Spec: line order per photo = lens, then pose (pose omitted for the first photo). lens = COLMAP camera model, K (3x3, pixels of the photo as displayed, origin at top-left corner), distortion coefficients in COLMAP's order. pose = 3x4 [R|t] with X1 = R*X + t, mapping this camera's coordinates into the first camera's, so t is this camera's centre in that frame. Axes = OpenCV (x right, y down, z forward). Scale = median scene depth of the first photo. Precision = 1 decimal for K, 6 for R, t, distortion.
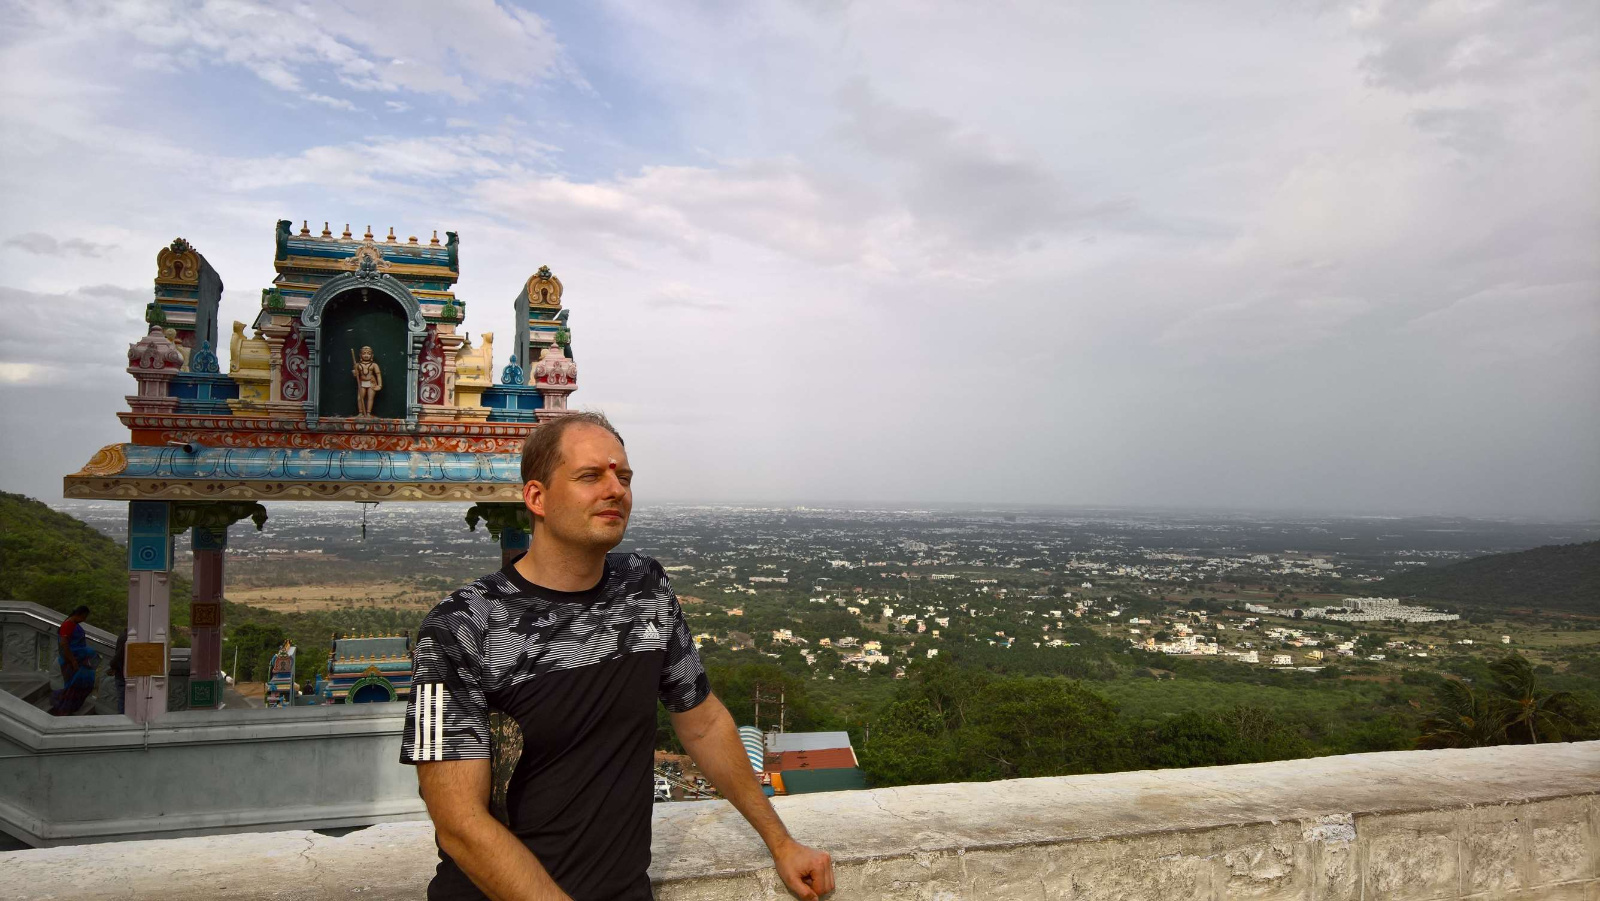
lens RADIAL K [[1183.1, 0, 785.3], [0, 1183.1, 447.4], [0, 0, 1]] dist [0.052721, -0.080355]
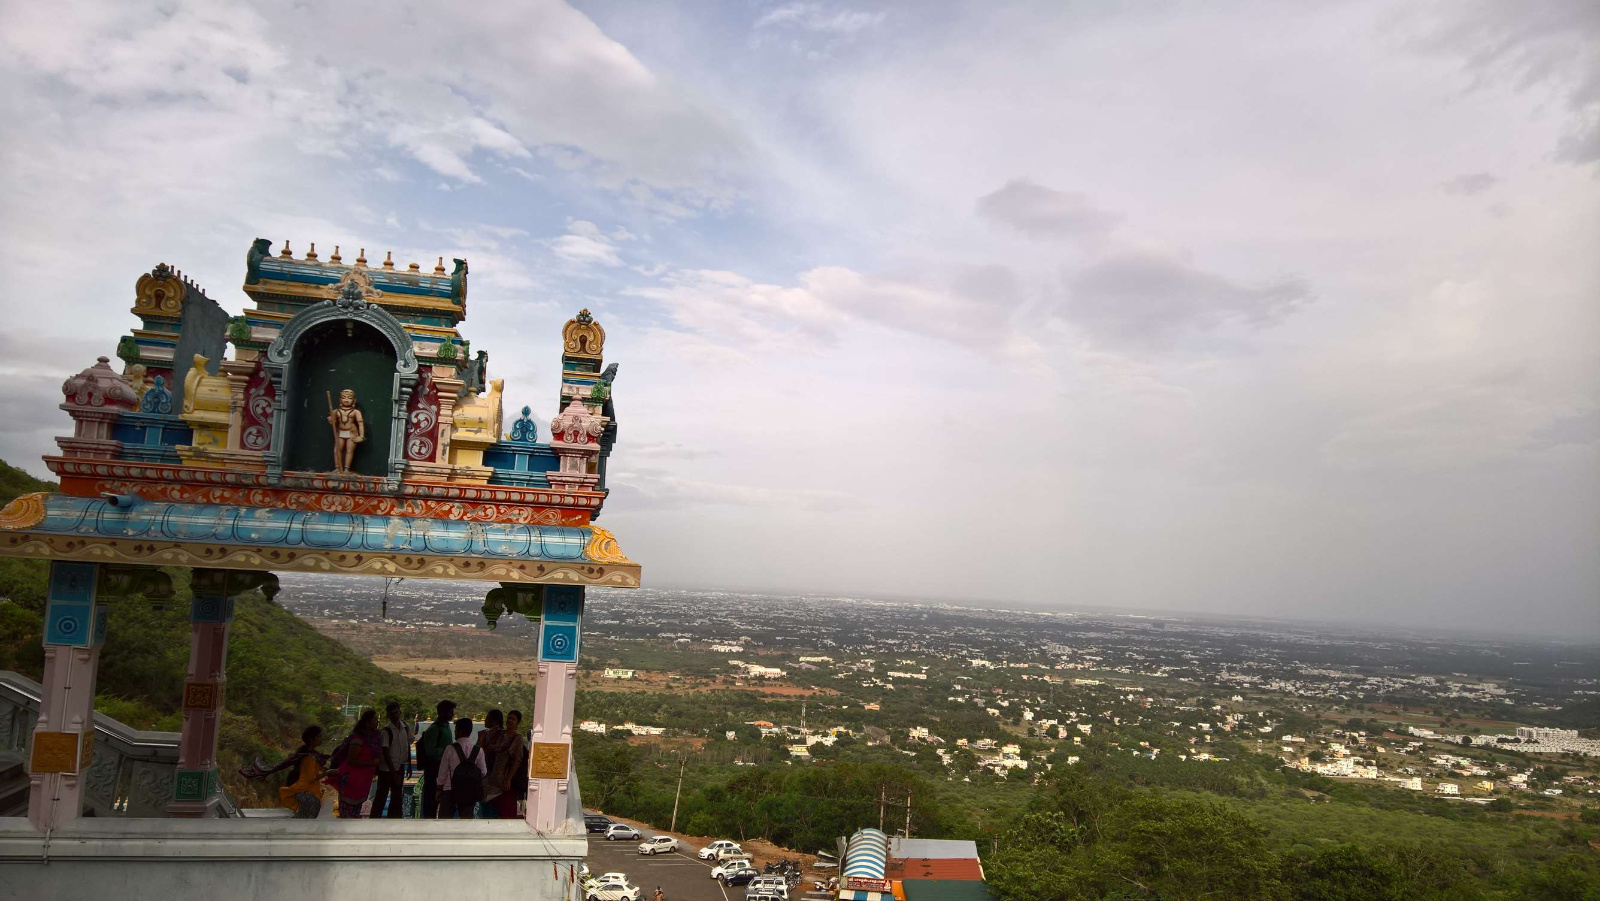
lens RADIAL K [[1179.3, 0, 823.9], [0, 1179.3, 483.3], [0, 0, 1]] dist [0.050221, -0.053156]
pose [[0.995240, 0.035776, -0.090654, 0.061139], [-0.040136, 0.998101, -0.046733, 0.007088], [0.088810, 0.050149, 0.994785, 0.198010]]
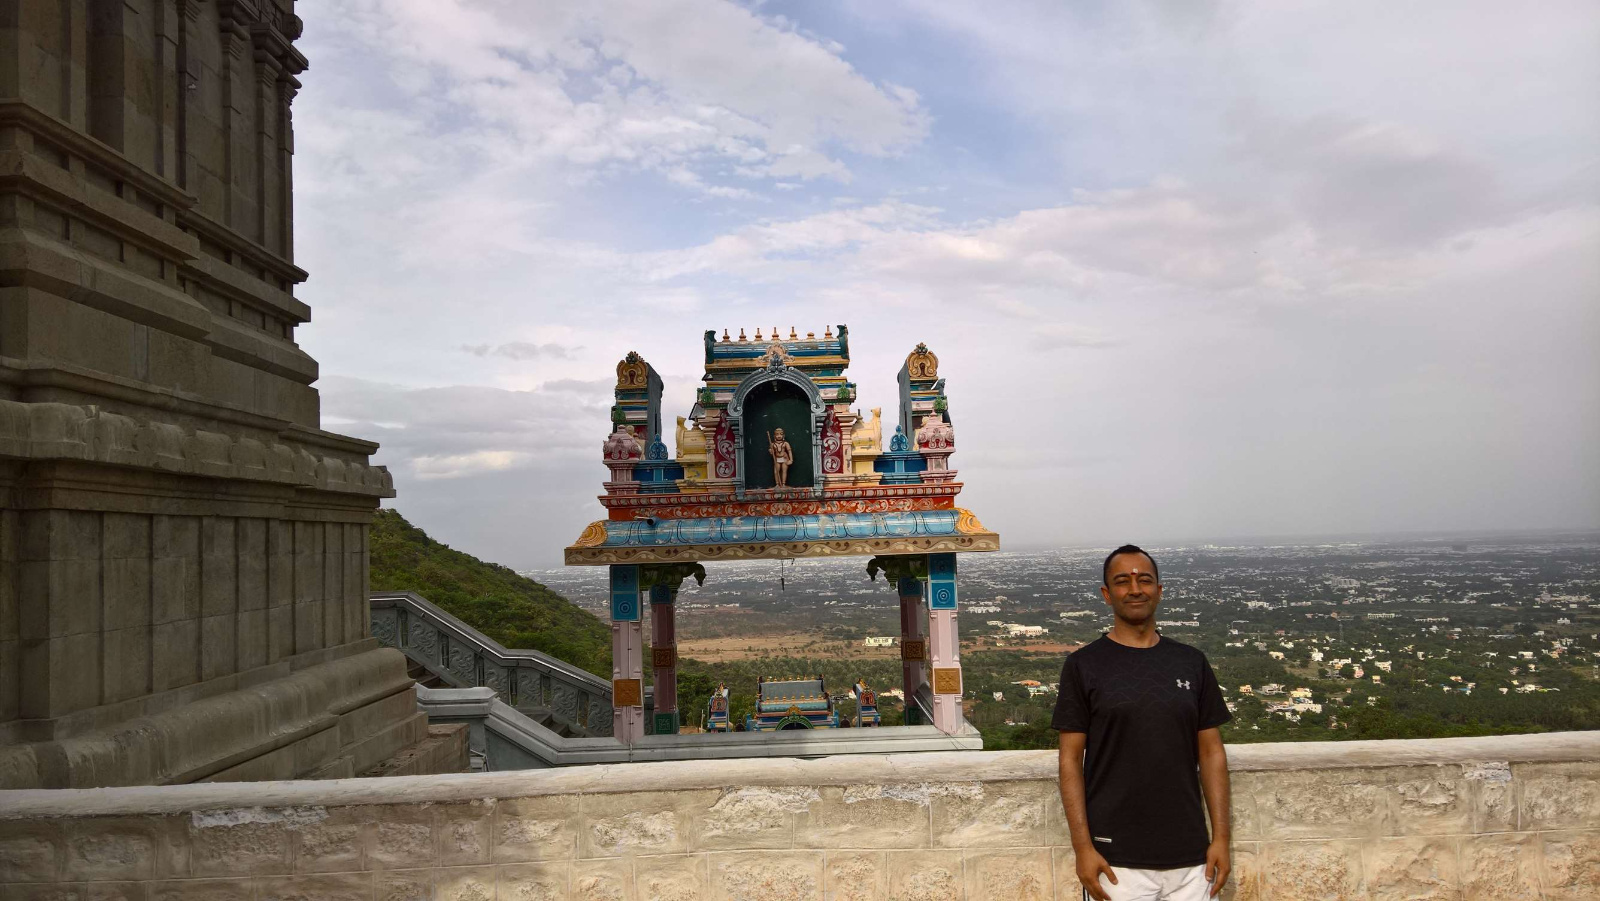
lens RADIAL K [[1181.5, 0, 802.6], [0, 1181.5, 462.7], [0, 0, 1]] dist [0.054652, -0.071737]
pose [[0.949934, -0.064921, -0.305632, 0.030947], [0.056811, 0.997758, -0.035365, -0.007310], [0.307243, 0.016231, 0.951493, -0.120423]]
